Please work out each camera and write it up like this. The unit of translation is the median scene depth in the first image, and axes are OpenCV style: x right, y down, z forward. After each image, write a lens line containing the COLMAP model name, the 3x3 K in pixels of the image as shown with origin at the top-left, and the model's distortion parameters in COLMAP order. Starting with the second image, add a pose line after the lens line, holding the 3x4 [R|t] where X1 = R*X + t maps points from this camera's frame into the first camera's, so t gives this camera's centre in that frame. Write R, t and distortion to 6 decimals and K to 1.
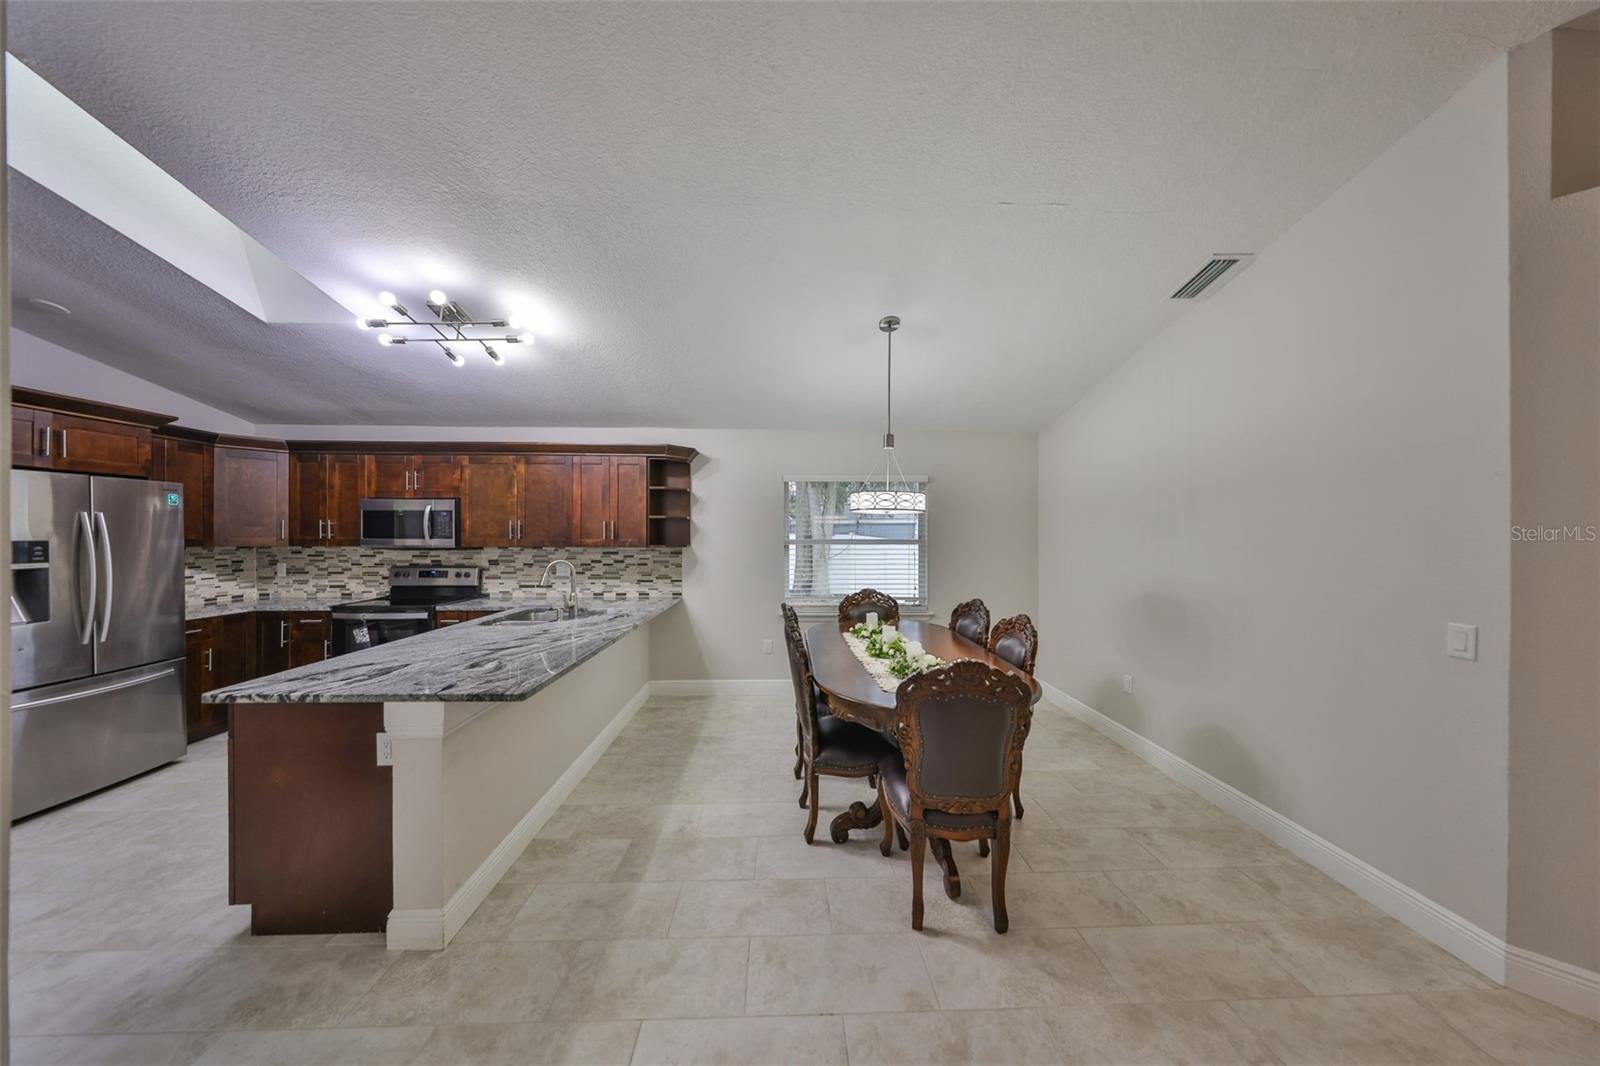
lens RADIAL K [[501.6, 0, 803.6], [0, 501.6, 538.8], [0, 0, 1]] dist [0.001508, -0.000299]
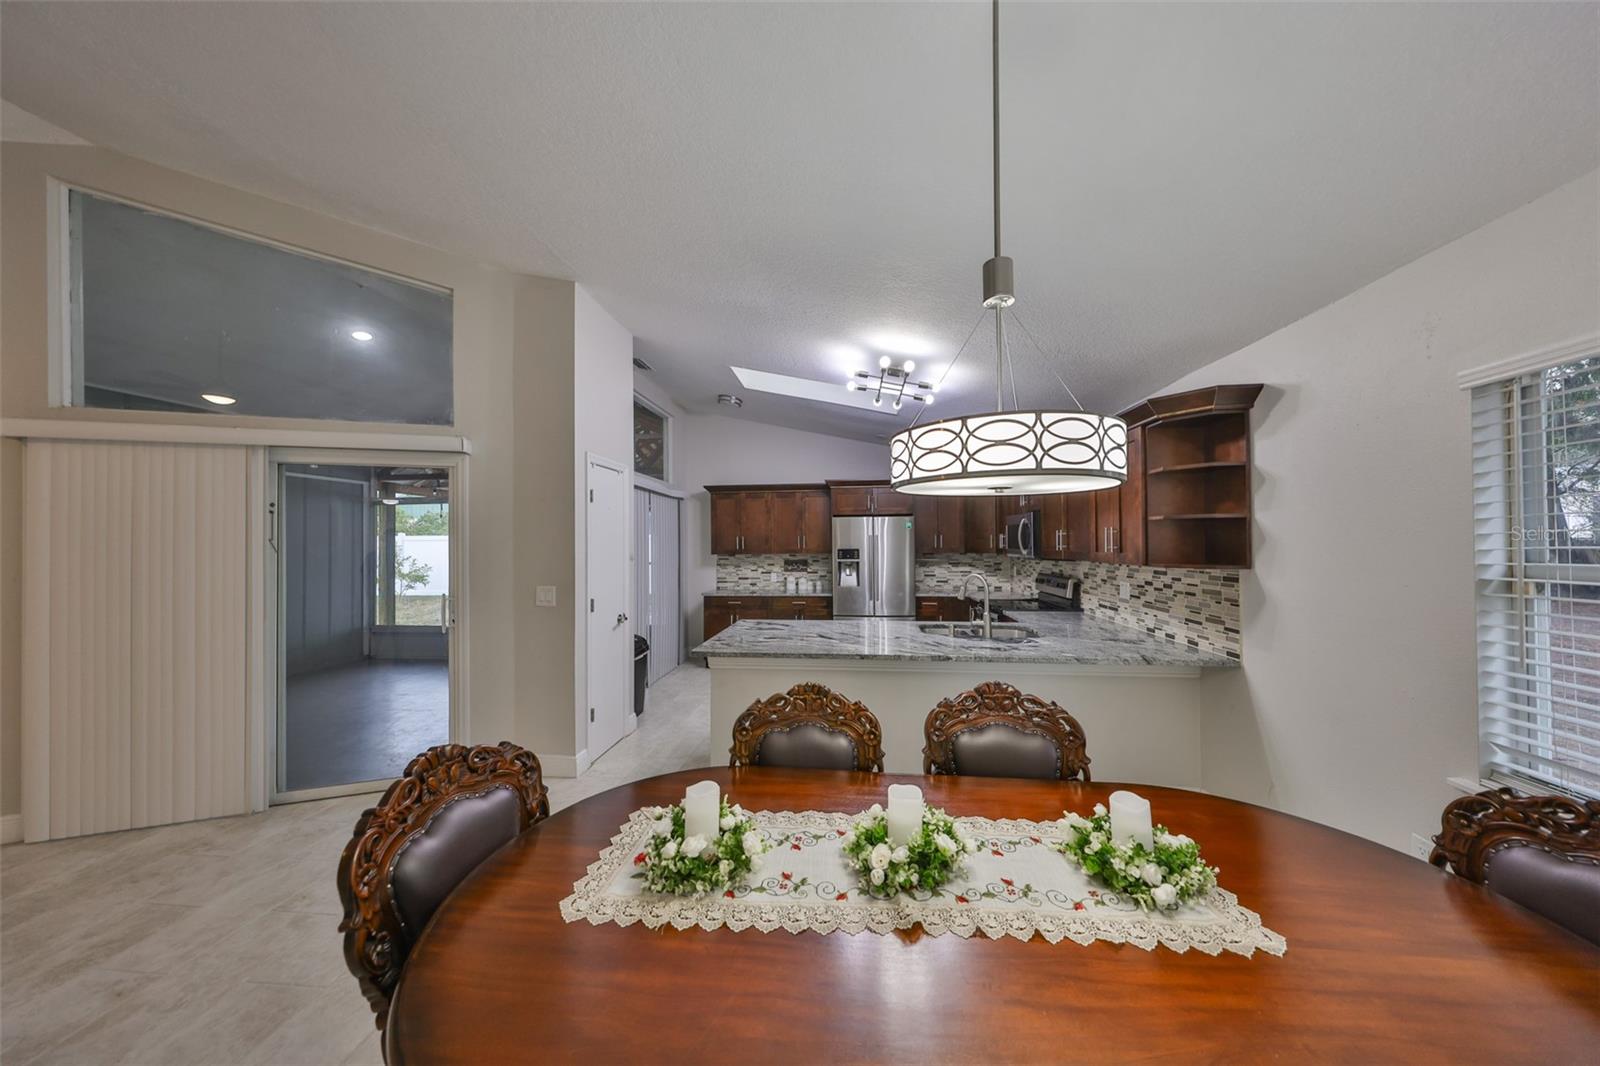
lens RADIAL K [[501.6, 0, 799.4], [0, 501.6, 537.5], [0, 0, 1]] dist [0.001508, -0.000299]
pose [[-0.146906, -0.011541, -0.989083, 0.394068], [-0.001815, 0.999933, -0.011398, -0.011629], [0.989149, 0.000121, -0.146917, 0.660200]]
